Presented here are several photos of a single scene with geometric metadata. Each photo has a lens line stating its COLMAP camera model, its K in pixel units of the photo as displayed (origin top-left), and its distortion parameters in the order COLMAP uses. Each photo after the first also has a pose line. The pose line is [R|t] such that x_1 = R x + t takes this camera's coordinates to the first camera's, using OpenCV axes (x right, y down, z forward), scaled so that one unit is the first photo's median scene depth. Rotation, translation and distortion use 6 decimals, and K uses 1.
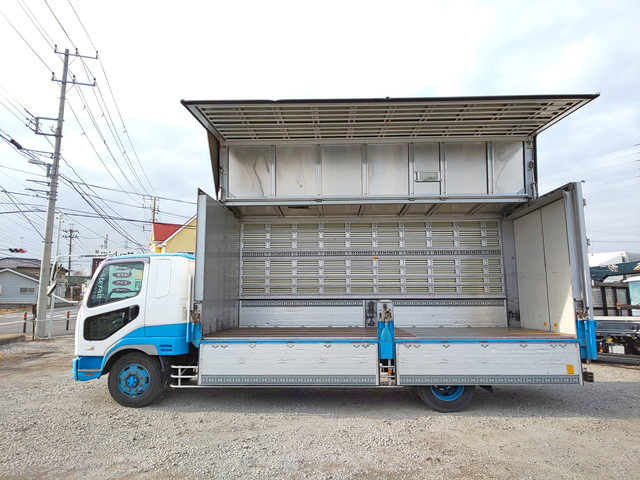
lens RADIAL K [[379.0, 0, 323.4], [0, 379.0, 241.5], [0, 0, 1]] dist [-0.013194, -0.002086]
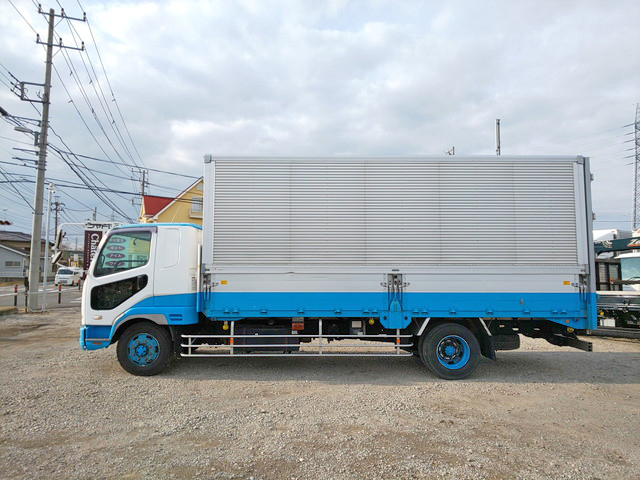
lens RADIAL K [[379.0, 0, 320.3], [0, 379.0, 242.1], [0, 0, 1]] dist [-0.013194, -0.002086]
pose [[0.999431, 0.009671, 0.032308, -0.069582], [-0.011600, 0.998128, 0.060052, 0.018682], [-0.031667, -0.060392, 0.997672, 0.003458]]
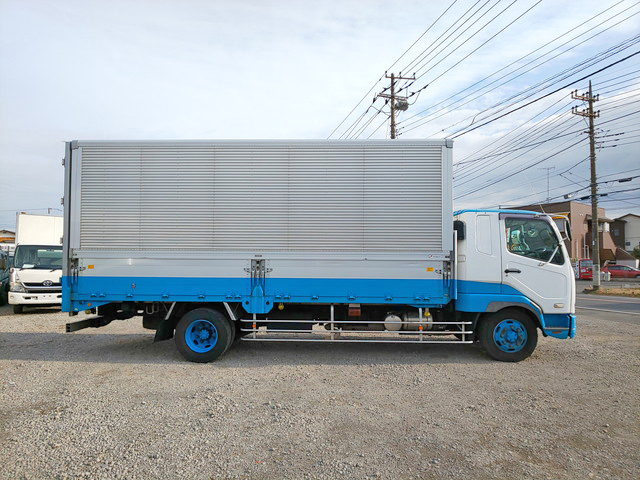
lens RADIAL K [[379.0, 0, 319.4], [0, 379.0, 245.4], [0, 0, 1]] dist [-0.013194, -0.002086]
pose [[0.999936, 0.011317, 0.000886, 0.368986], [-0.011348, 0.994413, 0.104948, 0.014856], [0.000307, -0.104951, 0.994477, -0.009362]]
